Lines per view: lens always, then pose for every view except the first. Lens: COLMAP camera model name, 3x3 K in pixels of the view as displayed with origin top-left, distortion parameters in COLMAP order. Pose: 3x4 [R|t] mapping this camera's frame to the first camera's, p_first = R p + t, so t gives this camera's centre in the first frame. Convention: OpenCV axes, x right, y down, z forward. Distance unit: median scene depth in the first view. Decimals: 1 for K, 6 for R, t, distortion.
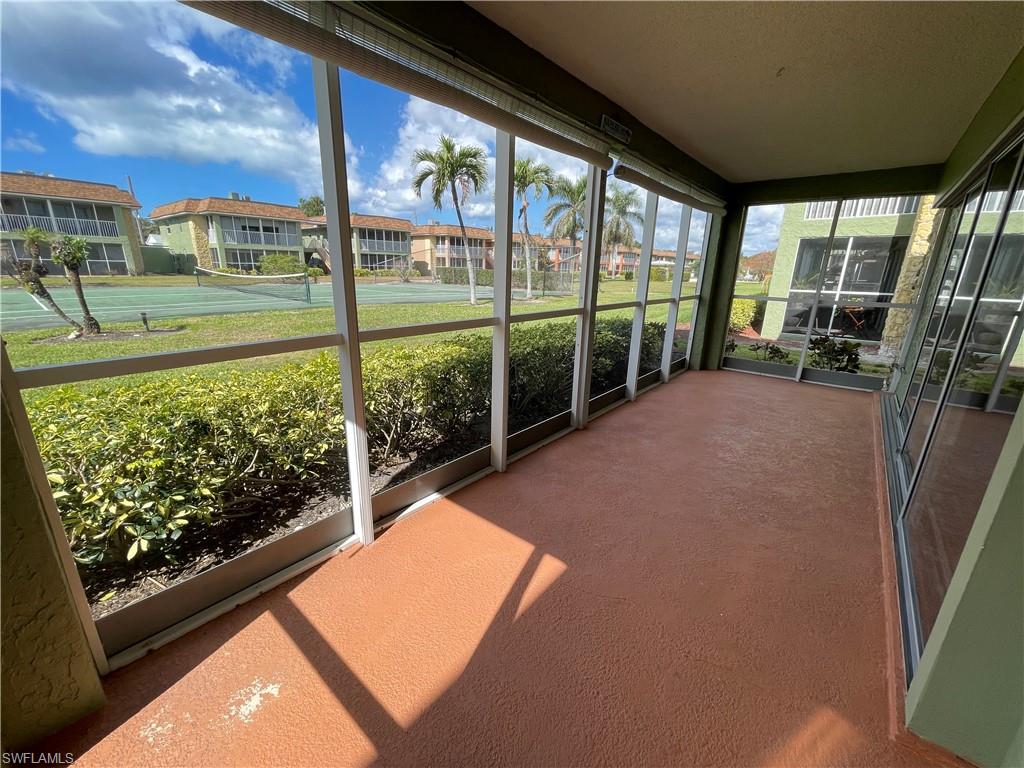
lens RADIAL K [[413.4, 0, 509.5], [0, 413.4, 386.3], [0, 0, 1]] dist [-0.001294, -0.000047]
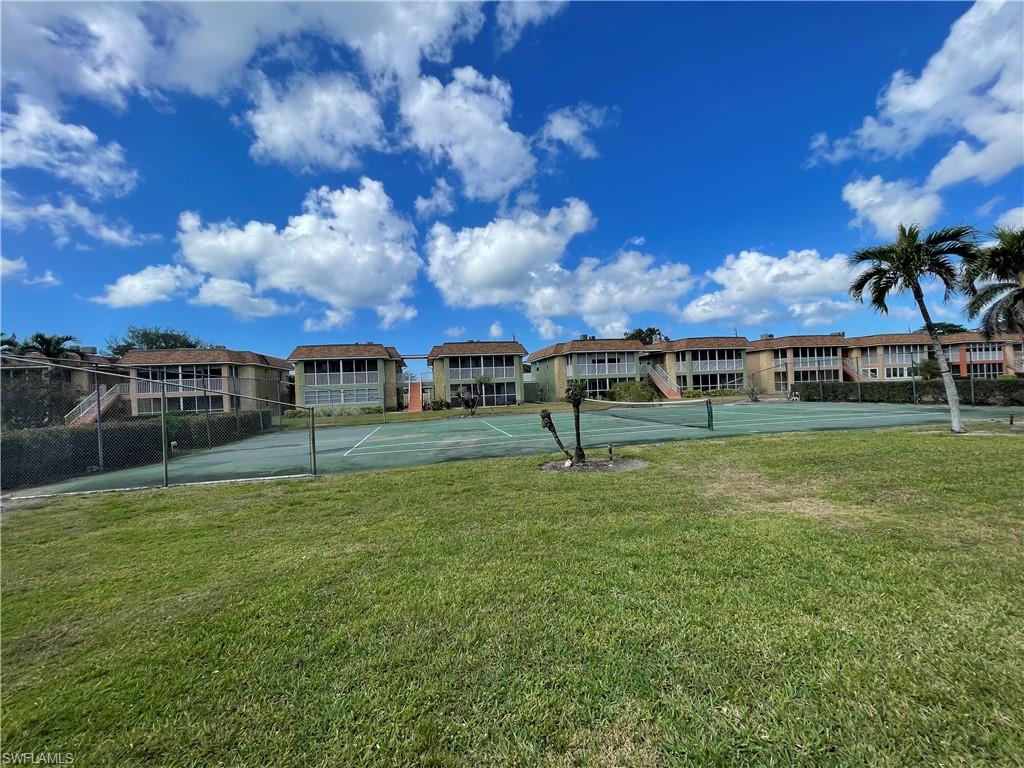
lens RADIAL K [[413.4, 0, 509.5], [0, 413.4, 386.3], [0, 0, 1]] dist [-0.001294, -0.000047]
pose [[0.790318, -0.061653, -0.609587, -0.131489], [-0.111647, 0.963775, -0.242224, -0.009849], [0.602438, 0.259493, 0.754806, 0.002396]]
